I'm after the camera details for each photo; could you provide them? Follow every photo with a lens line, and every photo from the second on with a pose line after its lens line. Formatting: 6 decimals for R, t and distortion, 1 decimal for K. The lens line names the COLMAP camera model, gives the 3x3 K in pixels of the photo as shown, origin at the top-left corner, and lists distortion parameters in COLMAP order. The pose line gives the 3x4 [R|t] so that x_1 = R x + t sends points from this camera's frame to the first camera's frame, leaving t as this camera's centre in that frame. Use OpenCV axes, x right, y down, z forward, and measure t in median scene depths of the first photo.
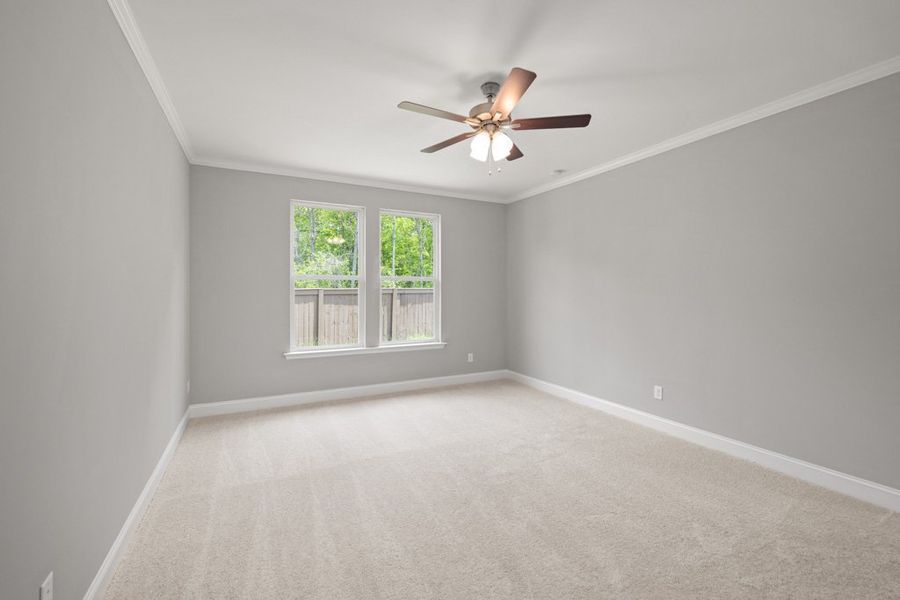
lens RADIAL K [[384.0, 0, 450.3], [0, 384.0, 293.3], [0, 0, 1]] dist [0.001294, 0.000143]
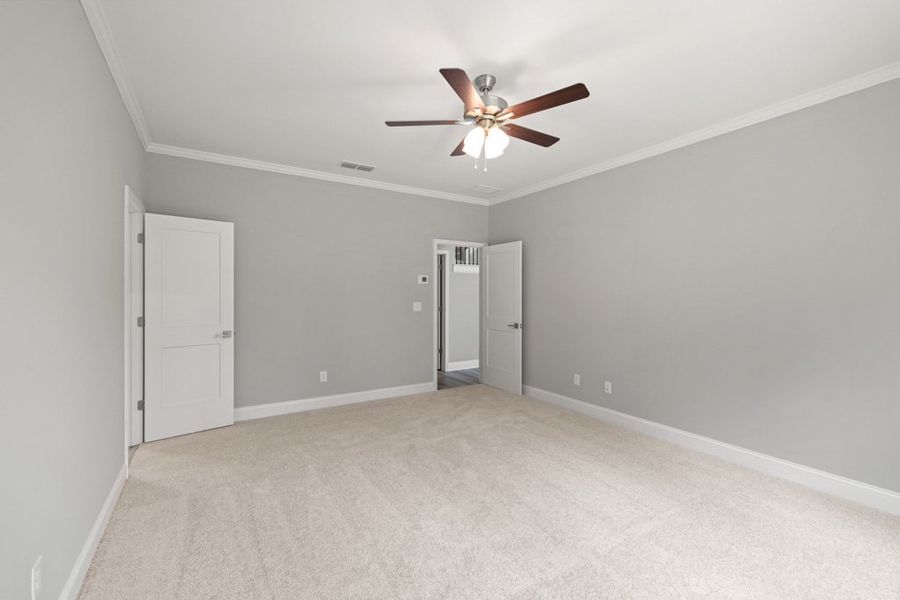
lens RADIAL K [[360.0, 0, 450.0], [0, 360.0, 300.0], [0, 0, 1]] dist [-0.001604, -0.000207]
pose [[0.996564, 0.002786, 0.082775, -0.057210], [-0.003648, 0.999941, 0.010269, -0.000119], [-0.082742, -0.010536, 0.996515, 0.113317]]
